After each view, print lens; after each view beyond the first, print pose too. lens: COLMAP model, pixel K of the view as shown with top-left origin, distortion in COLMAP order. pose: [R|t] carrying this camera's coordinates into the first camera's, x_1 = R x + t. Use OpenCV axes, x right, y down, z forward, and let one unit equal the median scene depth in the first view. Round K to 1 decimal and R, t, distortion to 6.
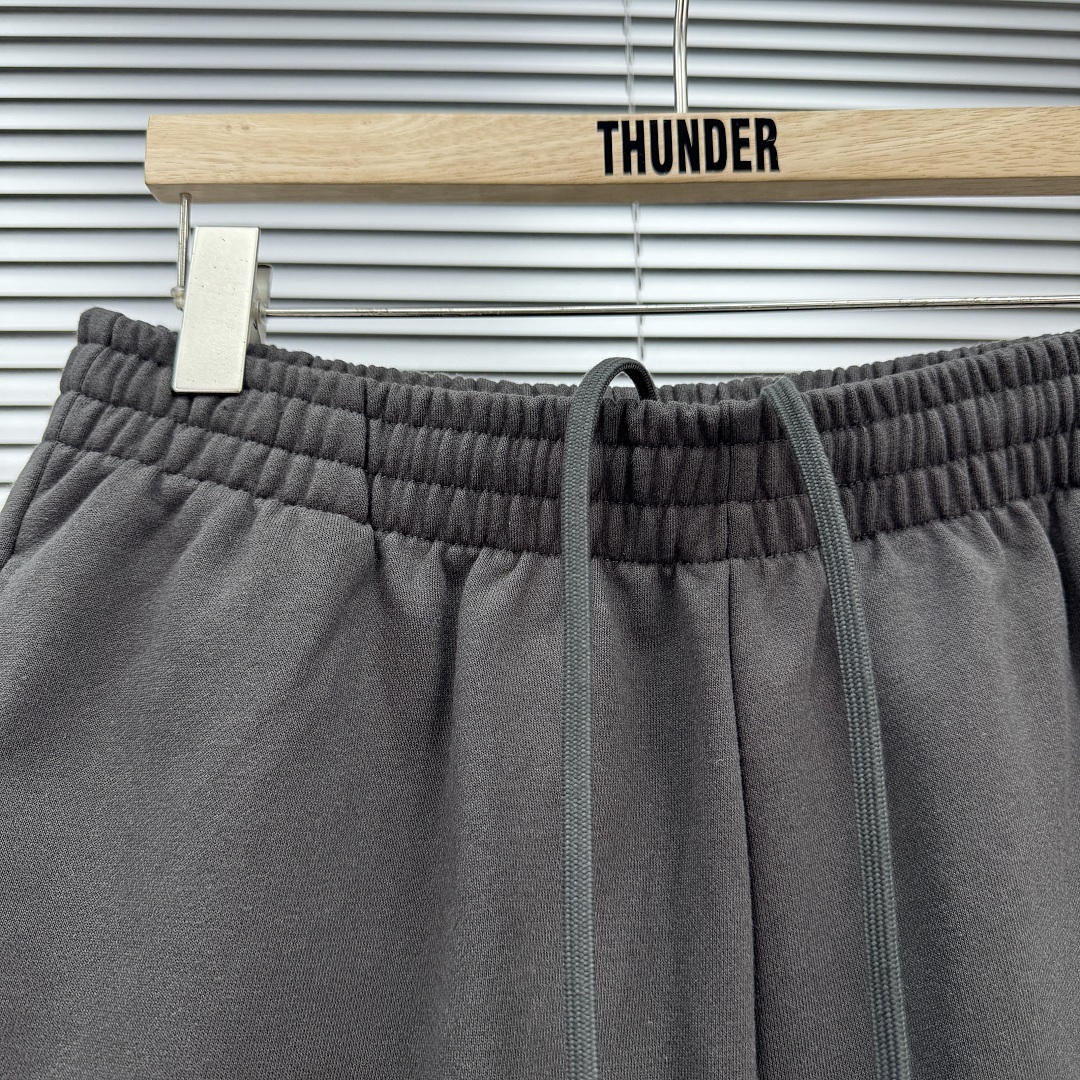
lens RADIAL K [[951.4, 0, 540.0], [0, 951.4, 540.0], [0, 0, 1]] dist [0.167833, -0.429424]
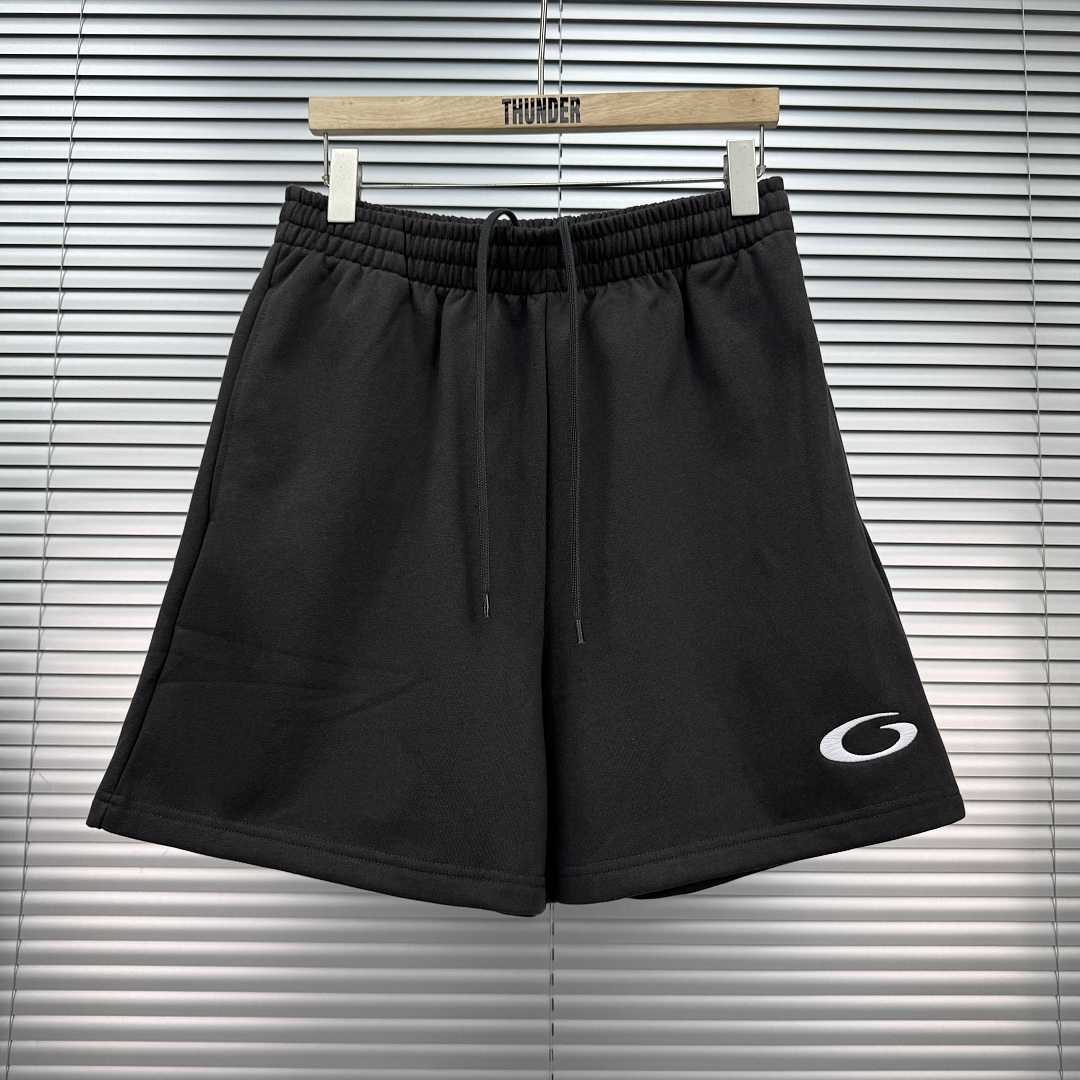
lens RADIAL K [[951.4, 0, 540.0], [0, 951.4, 540.0], [0, 0, 1]] dist [0.167833, -0.429424]
pose [[0.999208, 0.013848, -0.037299, 0.275418], [-0.006924, 0.983693, 0.179723, 0.204407], [0.039180, -0.179323, 0.983010, -1.597485]]
